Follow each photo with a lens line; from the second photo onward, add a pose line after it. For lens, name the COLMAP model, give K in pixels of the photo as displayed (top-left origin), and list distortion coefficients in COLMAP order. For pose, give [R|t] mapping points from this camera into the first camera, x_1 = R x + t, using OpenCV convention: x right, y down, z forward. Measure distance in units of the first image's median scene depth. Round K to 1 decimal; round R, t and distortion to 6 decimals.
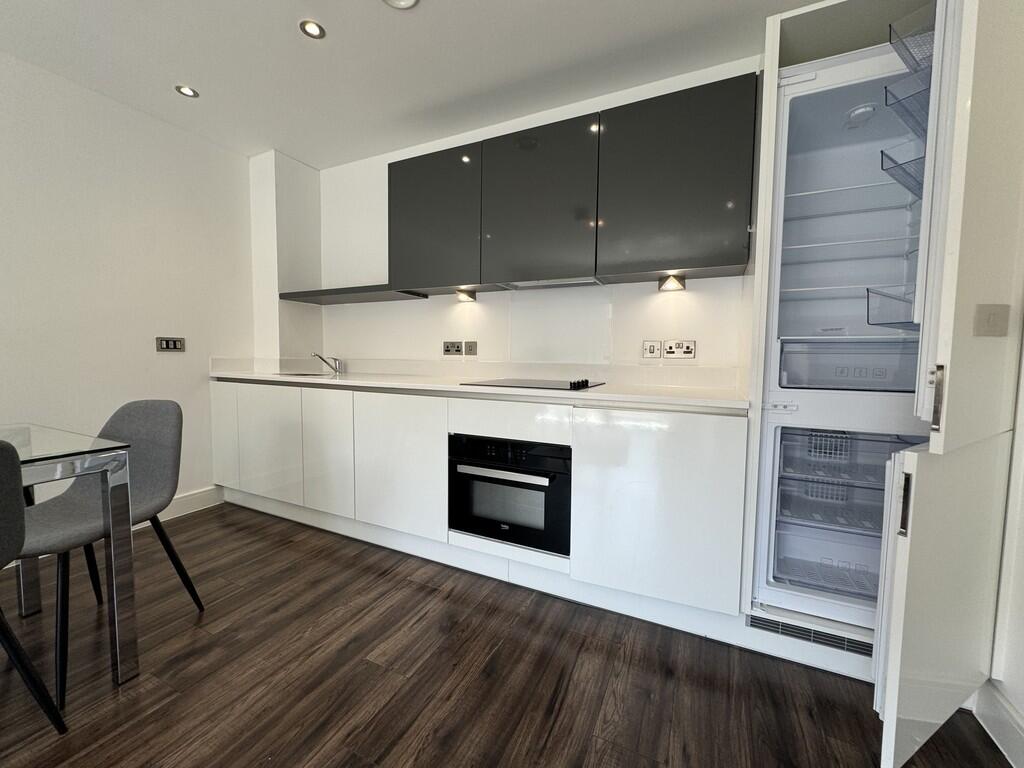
lens RADIAL K [[406.1, 0, 507.9], [0, 406.1, 379.2], [0, 0, 1]] dist [-0.000228, 0.000217]
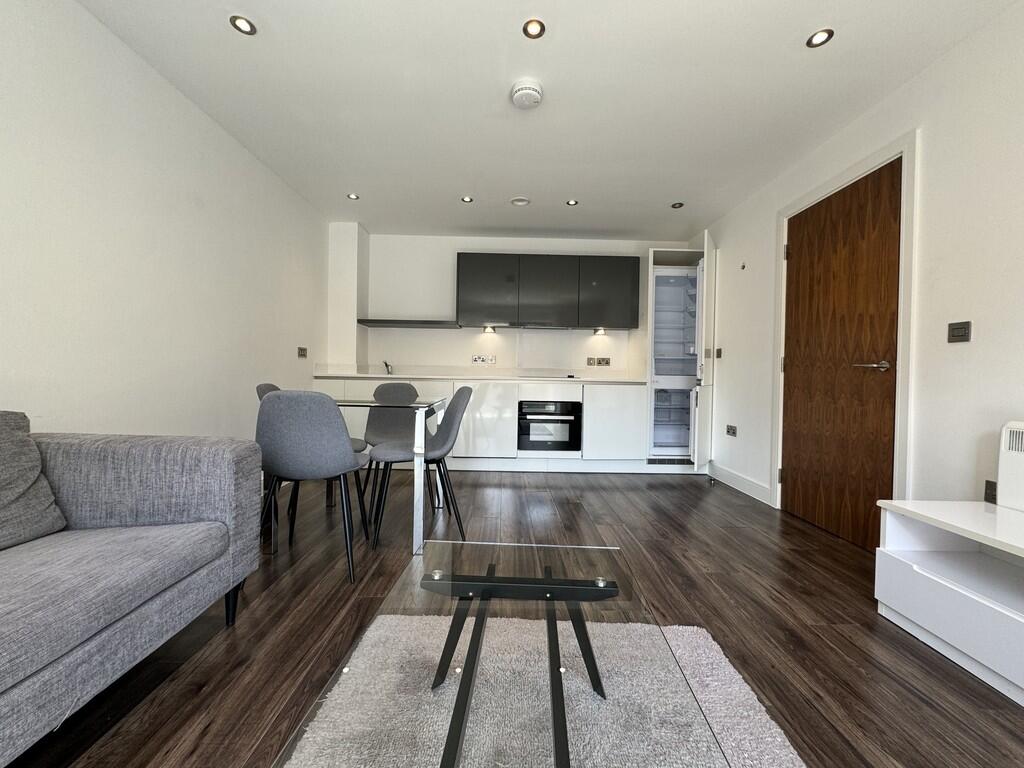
lens RADIAL K [[406.1, 0, 507.9], [0, 406.1, 379.2], [0, 0, 1]] dist [-0.000228, 0.000217]
pose [[0.895846, -0.000175, 0.444364, -1.217469], [0.018471, 0.999150, -0.036845, 0.109450], [-0.443980, 0.041215, 0.895088, -0.869053]]
